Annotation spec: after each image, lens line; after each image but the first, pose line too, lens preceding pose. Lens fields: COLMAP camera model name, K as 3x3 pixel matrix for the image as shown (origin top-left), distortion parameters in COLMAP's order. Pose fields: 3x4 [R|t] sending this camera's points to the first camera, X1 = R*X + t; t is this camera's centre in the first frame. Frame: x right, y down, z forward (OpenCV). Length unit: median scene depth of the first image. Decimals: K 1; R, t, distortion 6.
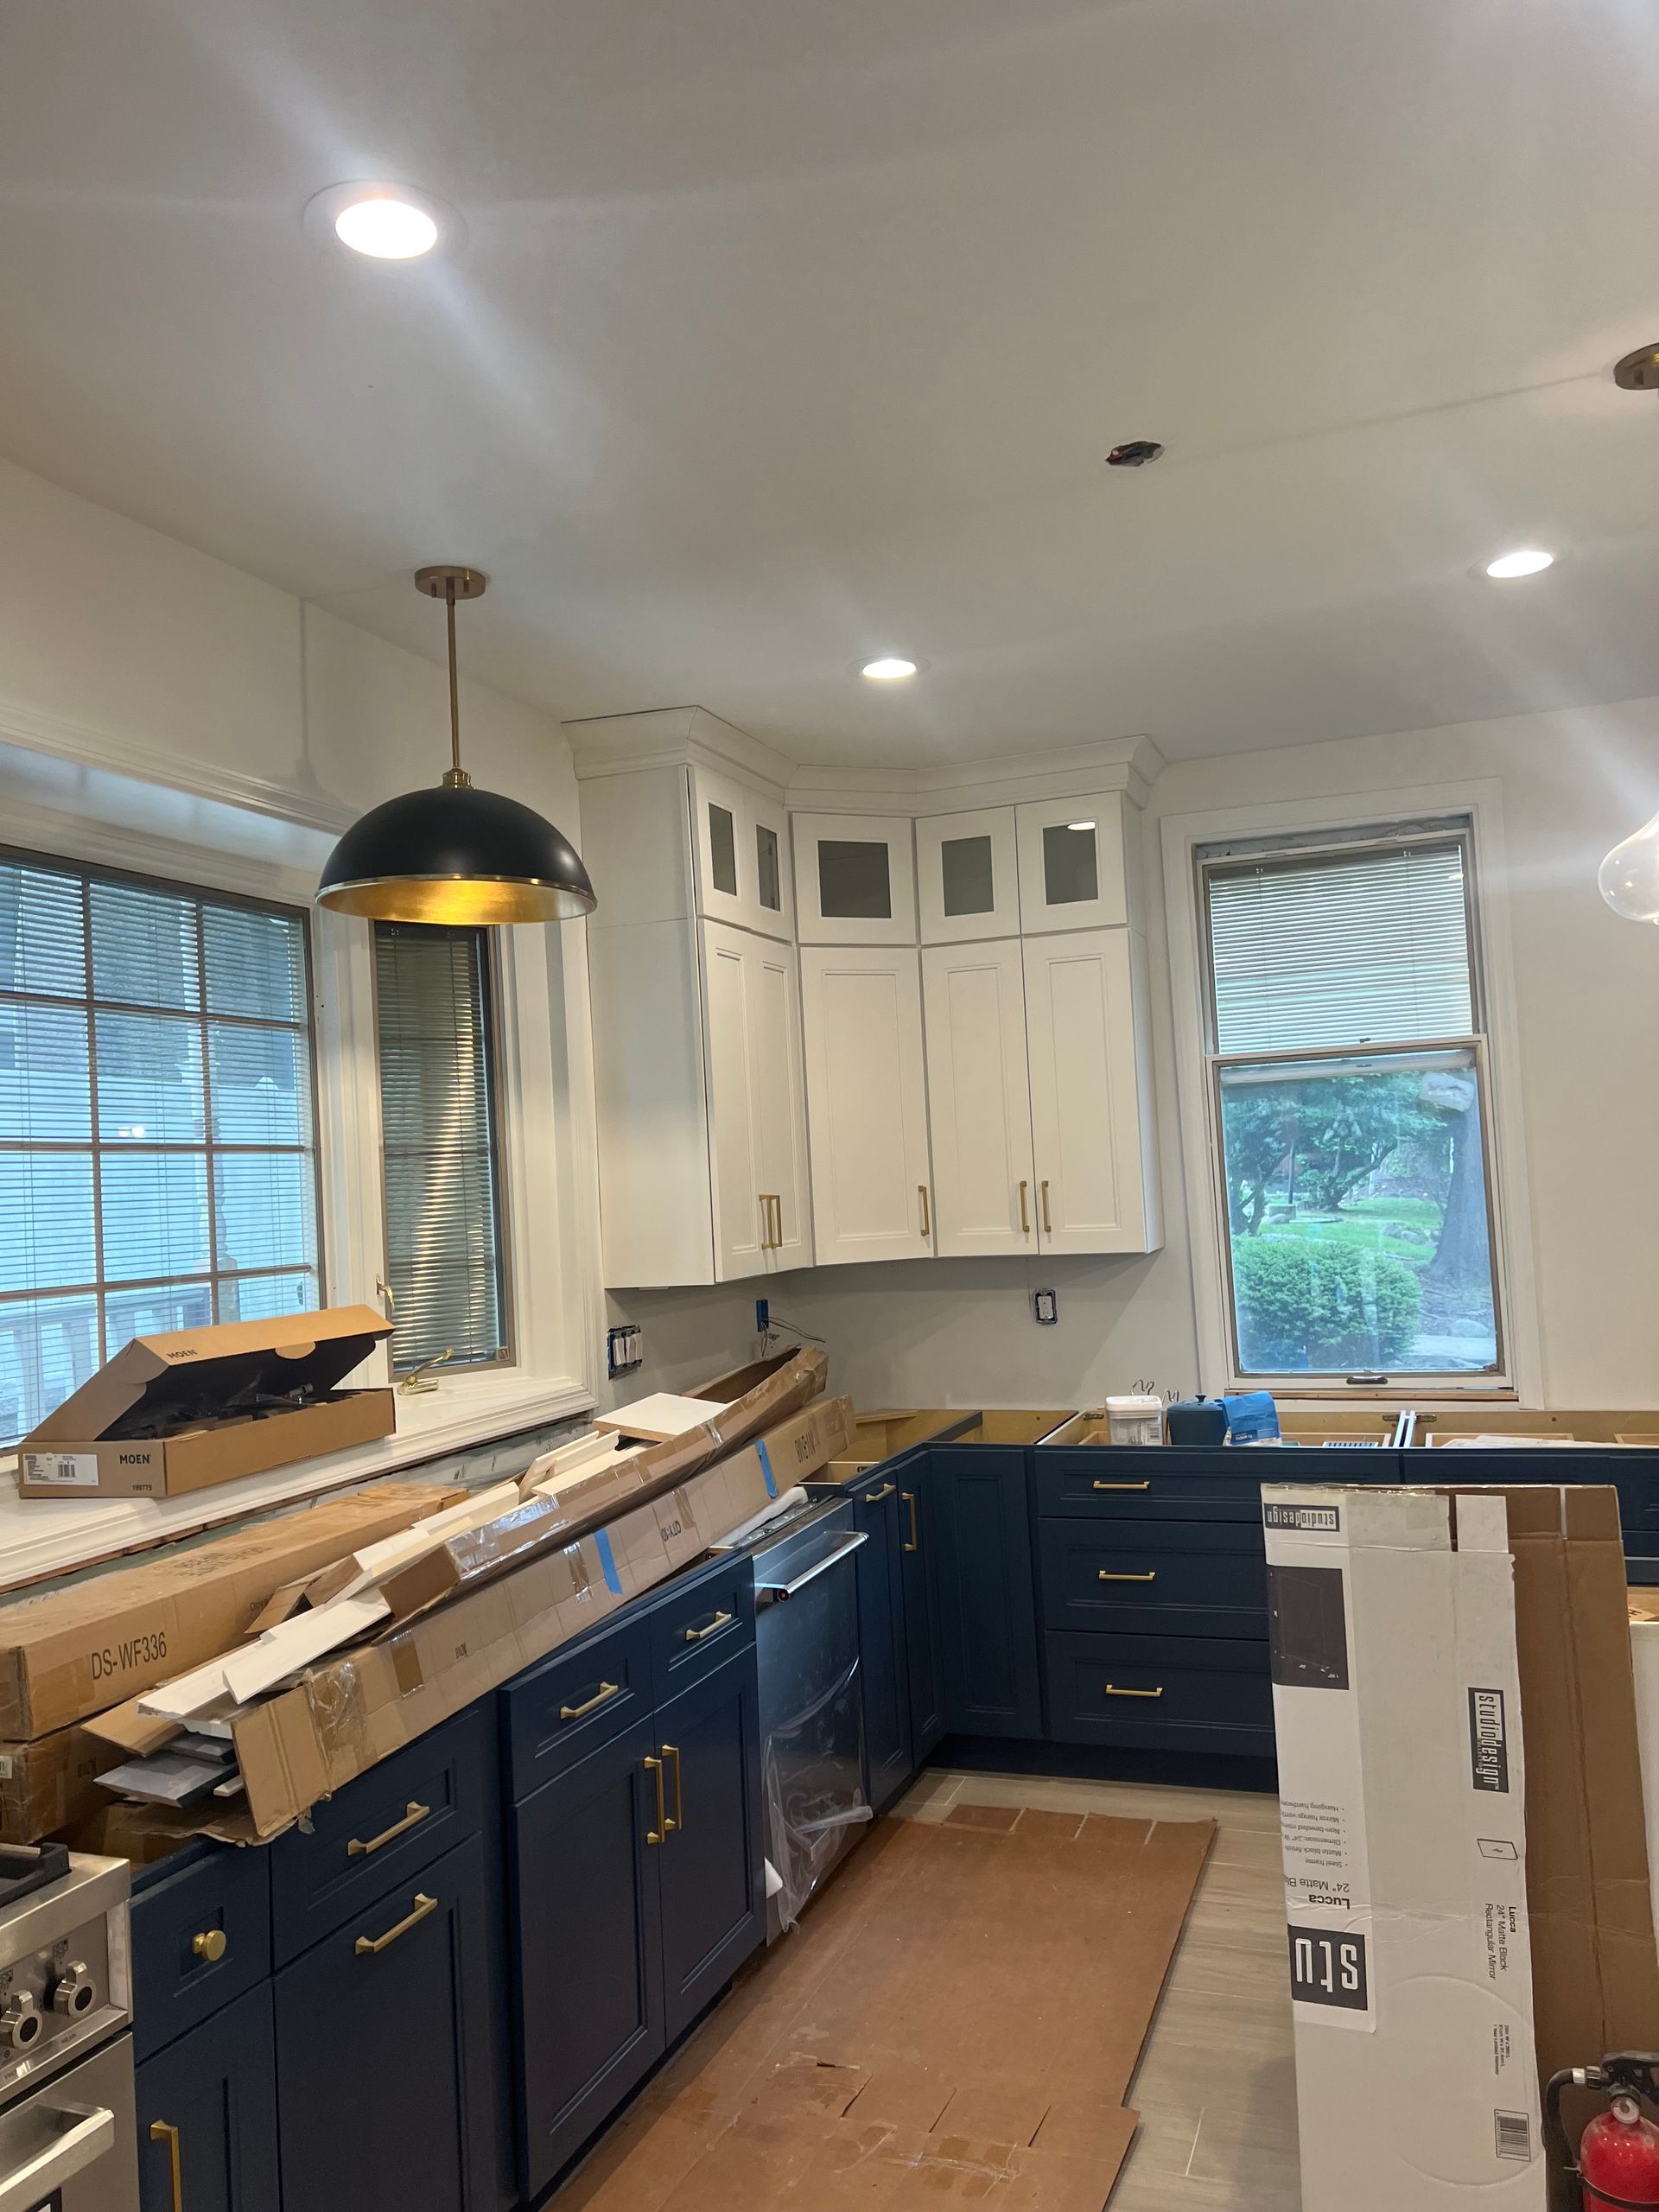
lens RADIAL K [[1673.9, 0, 829.5], [0, 1673.9, 1106.0], [0, 0, 1]] dist [0.040843, -0.037261]
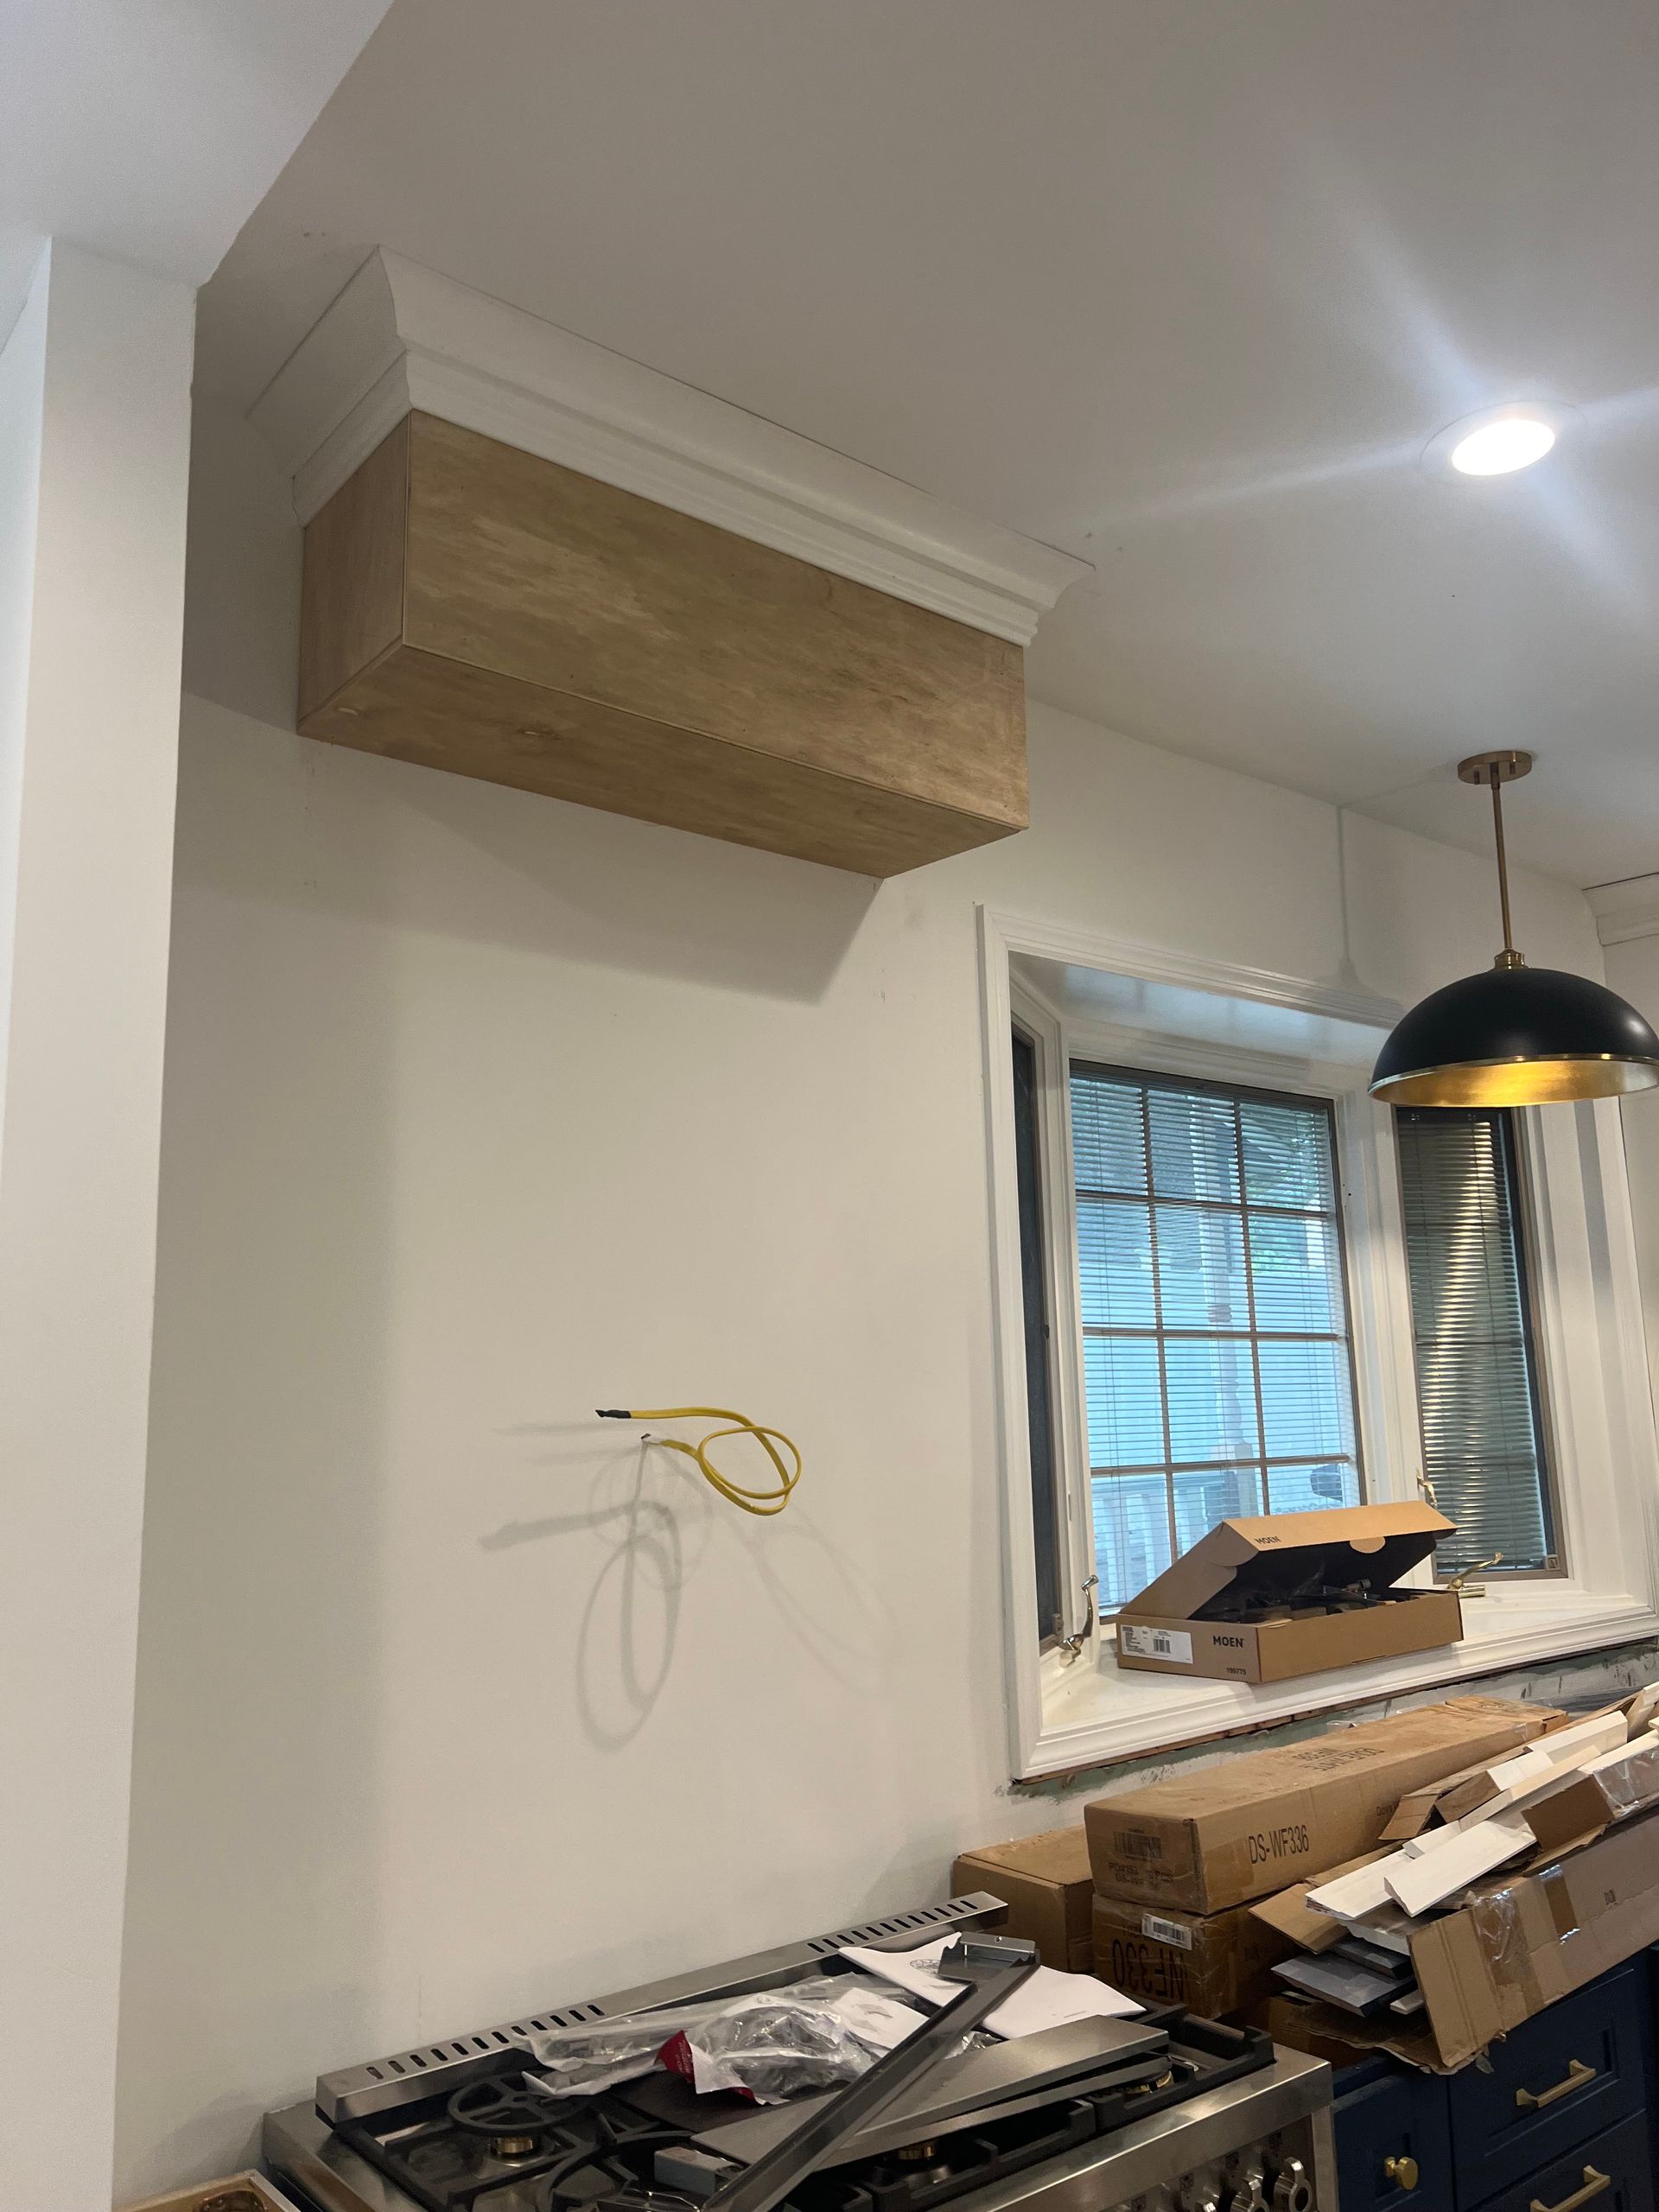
lens RADIAL K [[1669.6, 0, 823.9], [0, 1669.6, 1099.5], [0, 0, 1]] dist [0.087325, -0.092411]
pose [[0.871330, -0.060232, -0.486986, -0.102257], [0.005736, 0.993620, -0.112630, -0.005041], [0.490663, 0.095344, 0.866117, -0.048820]]
